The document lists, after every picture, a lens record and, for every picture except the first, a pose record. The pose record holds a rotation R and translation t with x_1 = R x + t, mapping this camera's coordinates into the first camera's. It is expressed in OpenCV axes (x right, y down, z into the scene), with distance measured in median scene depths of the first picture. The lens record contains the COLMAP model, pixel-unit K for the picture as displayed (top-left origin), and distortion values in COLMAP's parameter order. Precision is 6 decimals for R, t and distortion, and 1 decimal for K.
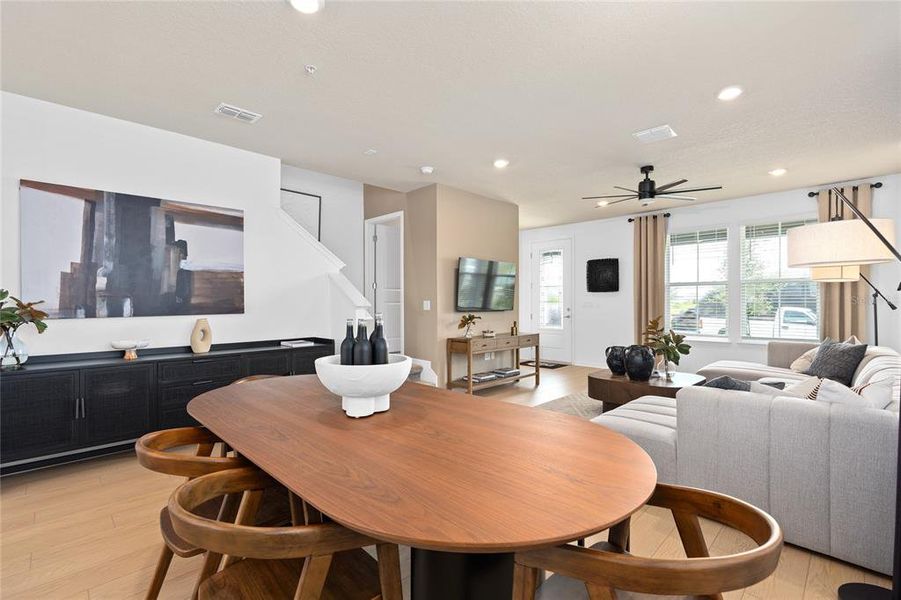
lens RADIAL K [[411.9, 0, 450.5], [0, 411.9, 300.0], [0, 0, 1]] dist [0.001599, 0.000304]
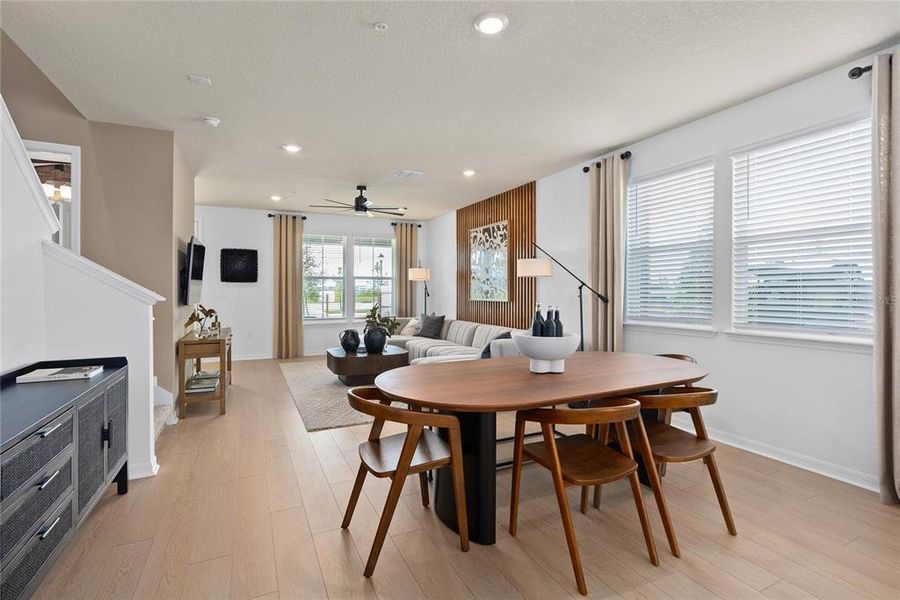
lens RADIAL K [[411.5, 0, 450.0], [0, 411.5, 300.0], [0, 0, 1]] dist [0.001599, 0.000304]
pose [[0.333179, -0.020085, 0.942650, -0.488364], [-0.003620, 0.999738, 0.022581, -0.001928], [-0.942857, -0.010936, 0.333020, 0.247951]]
